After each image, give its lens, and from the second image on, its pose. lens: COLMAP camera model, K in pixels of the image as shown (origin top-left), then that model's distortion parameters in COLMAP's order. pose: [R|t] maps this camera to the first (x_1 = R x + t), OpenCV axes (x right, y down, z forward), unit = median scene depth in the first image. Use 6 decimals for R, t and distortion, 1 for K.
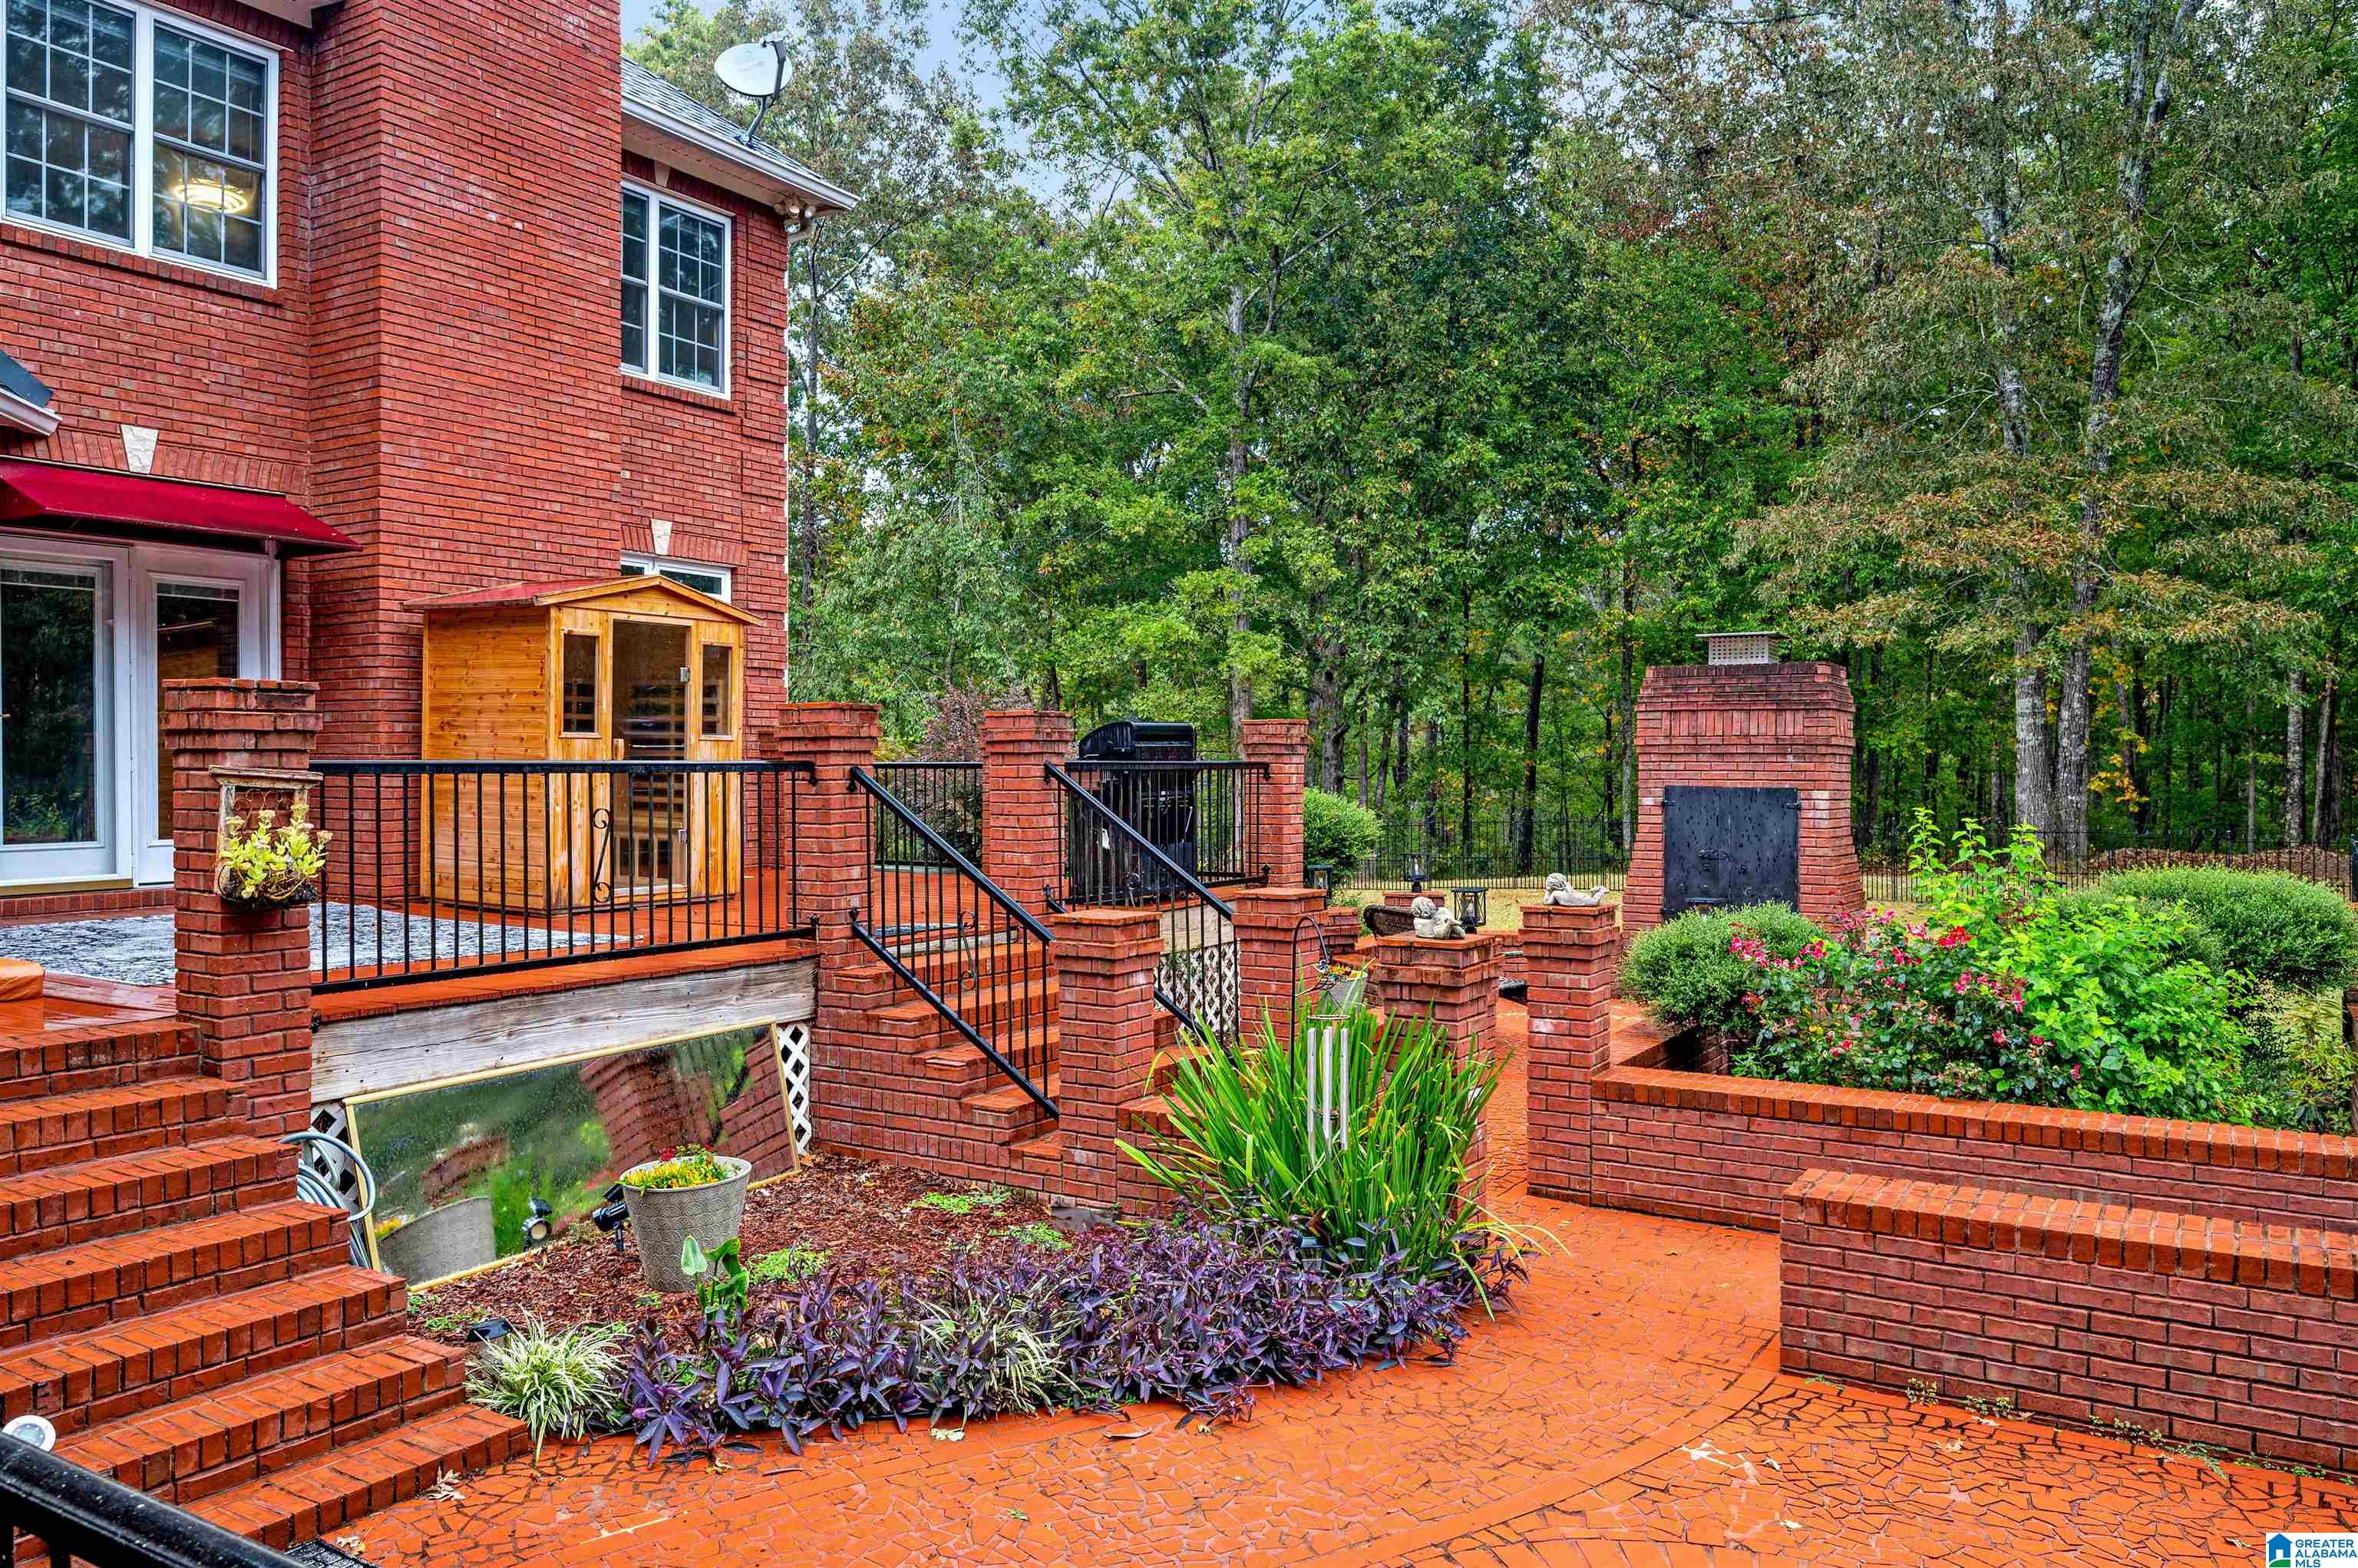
lens RADIAL K [[1677.7, 0, 1179.6], [0, 1677.7, 789.5], [0, 0, 1]] dist [0.008496, 0.003248]
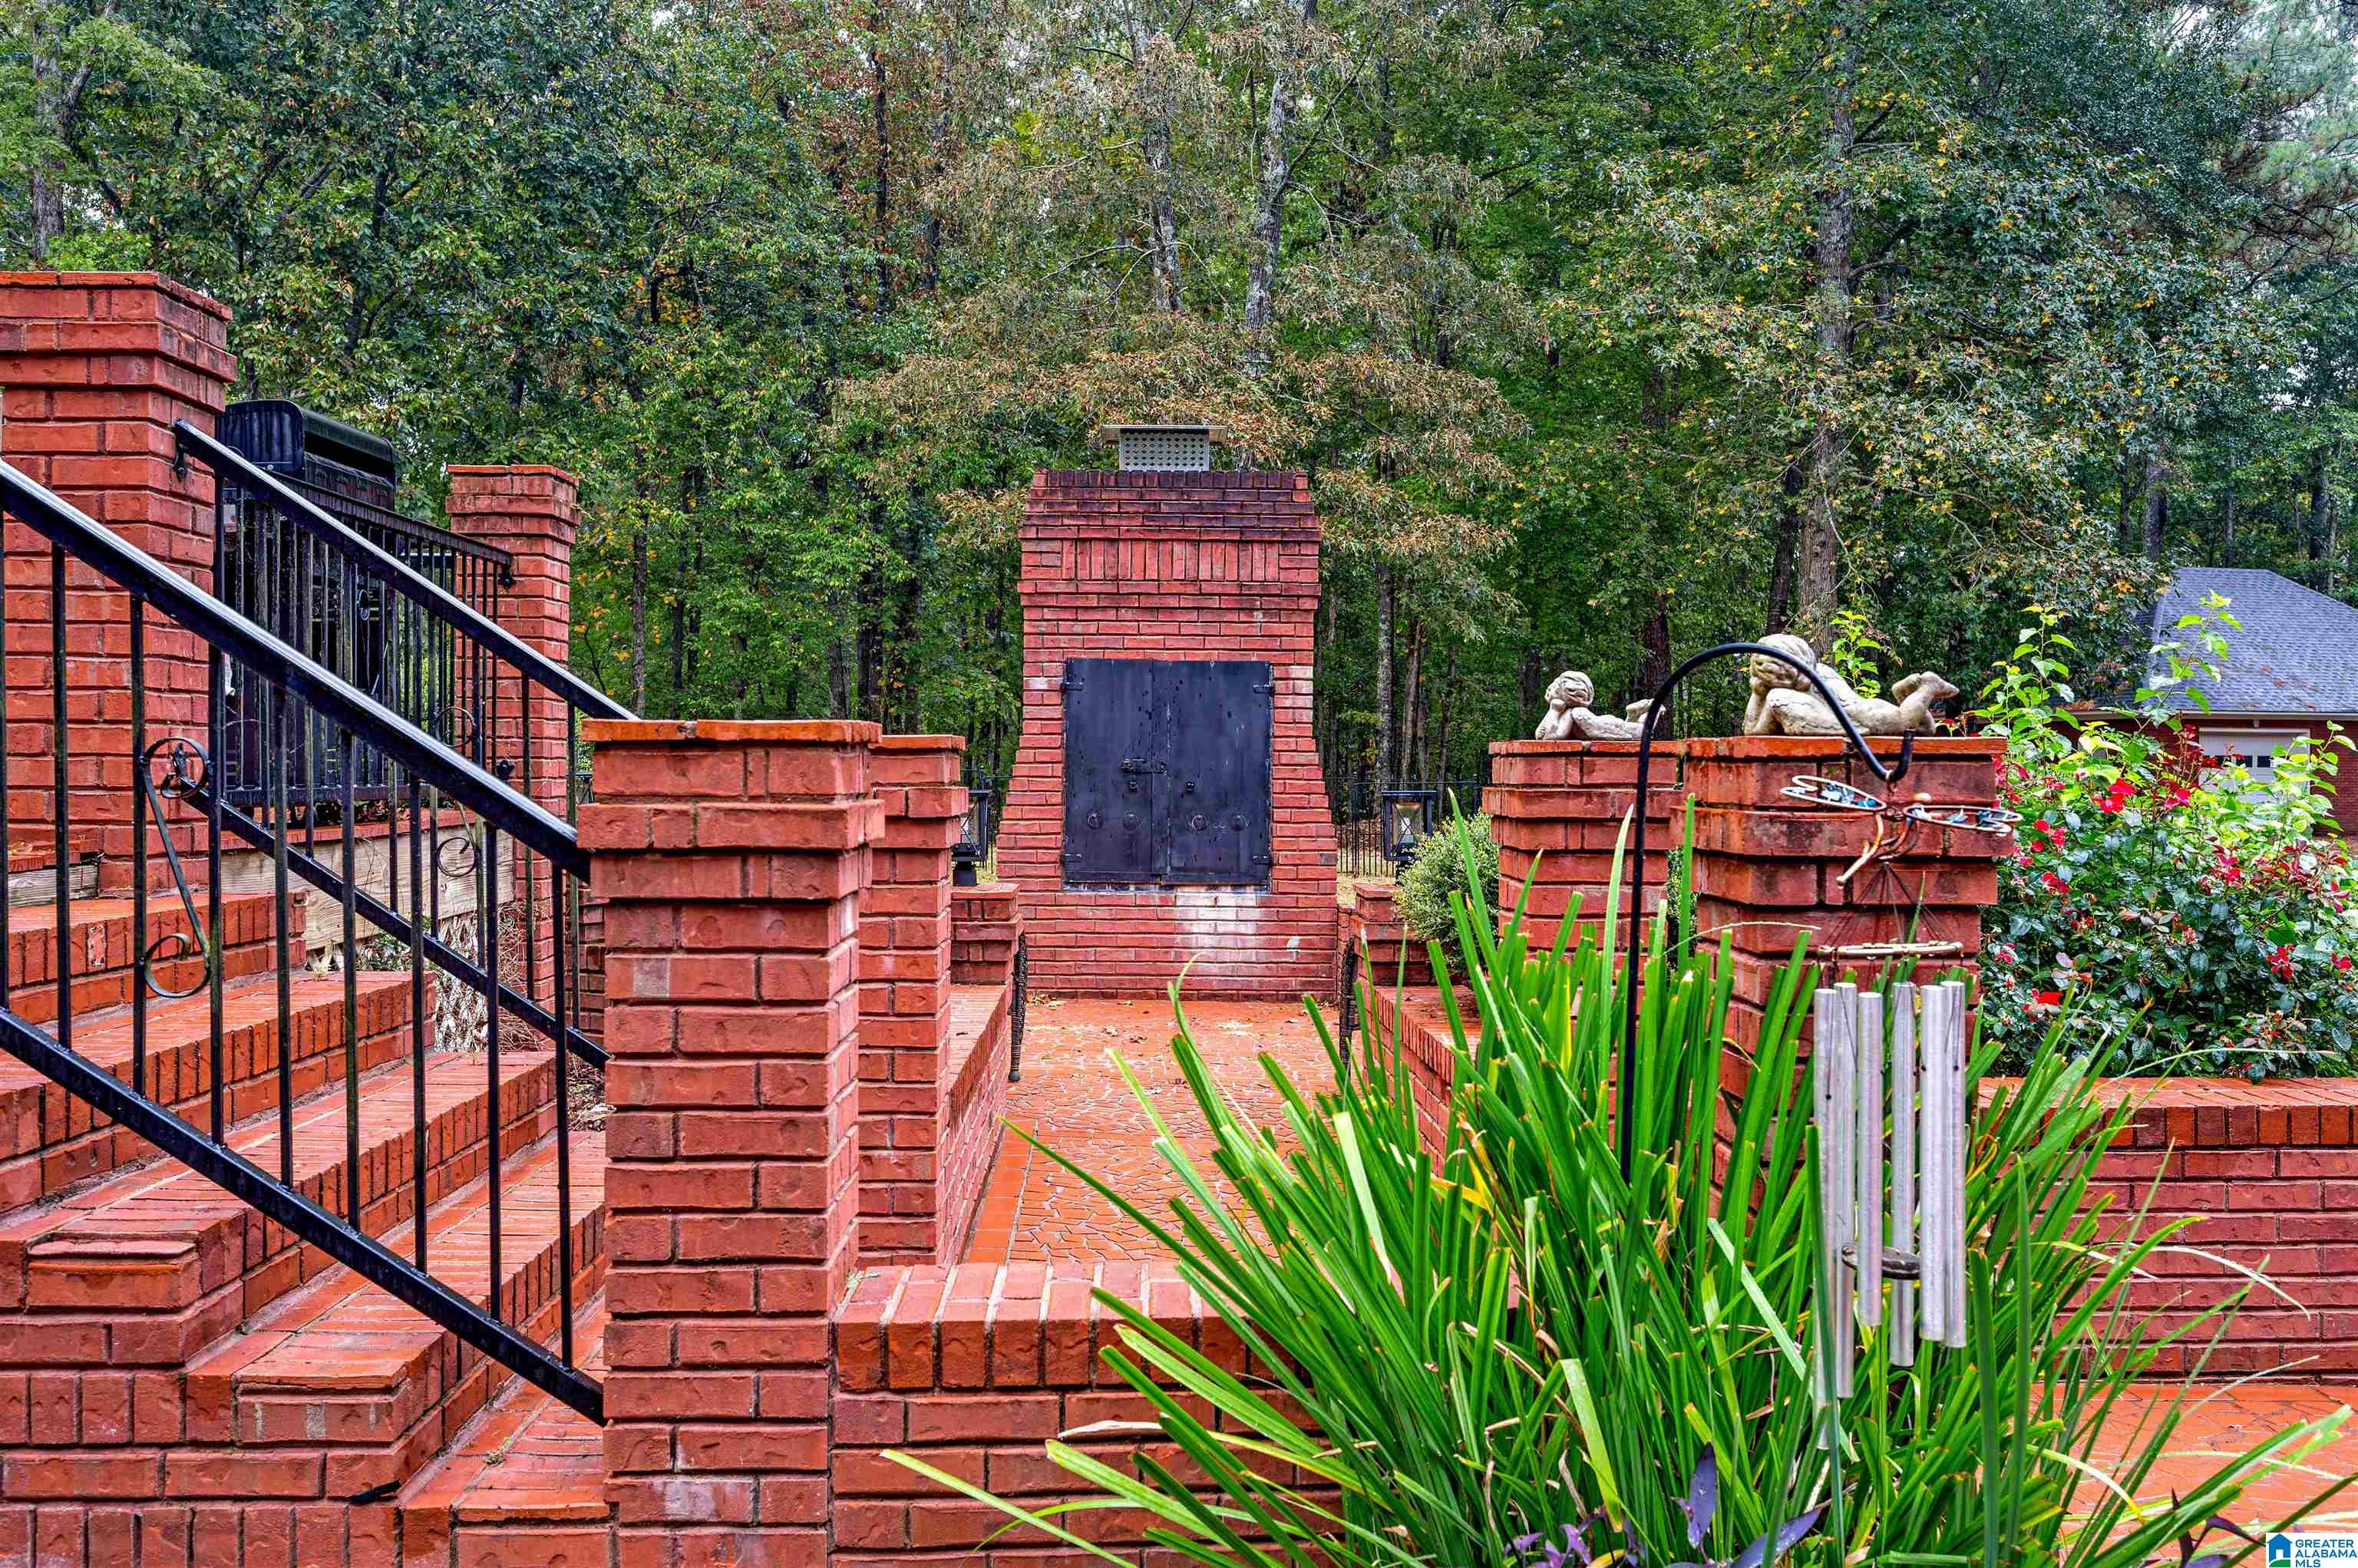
lens RADIAL K [[2053.7, 0, 1175.3], [0, 2053.7, 767.6], [0, 0, 1]] dist [0.004406, -0.004429]
pose [[0.831374, 0.004101, 0.555699, -0.106805], [0.002471, 0.999936, -0.011076, 0.048339], [-0.555708, 0.010581, 0.831310, 0.345672]]
